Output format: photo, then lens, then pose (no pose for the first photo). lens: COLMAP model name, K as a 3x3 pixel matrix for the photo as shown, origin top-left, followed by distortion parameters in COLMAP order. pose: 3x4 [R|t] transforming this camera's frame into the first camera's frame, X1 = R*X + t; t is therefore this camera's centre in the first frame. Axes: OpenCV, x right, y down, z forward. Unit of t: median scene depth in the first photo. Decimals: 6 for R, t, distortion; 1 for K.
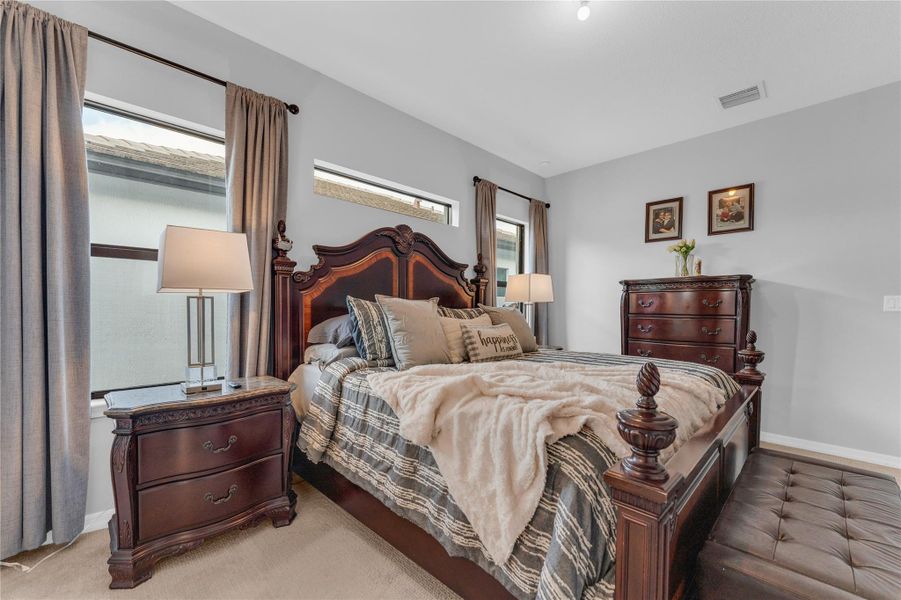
lens RADIAL K [[371.3, 0, 452.4], [0, 371.3, 311.2], [0, 0, 1]] dist [0.001456, 0.000194]
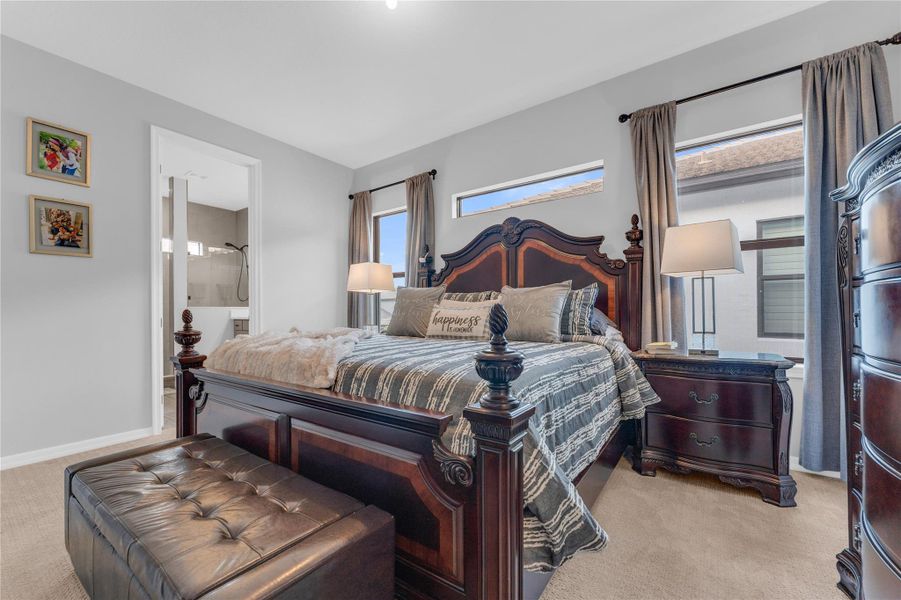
lens RADIAL K [[360.3, 0, 449.0], [0, 360.3, 301.6], [0, 0, 1]] dist [0.001529, 0.000237]
pose [[0.194599, -0.046850, -0.979763, 0.805442], [-0.017532, 0.998533, -0.051230, 0.060929], [0.980726, 0.027146, 0.193492, 0.627456]]
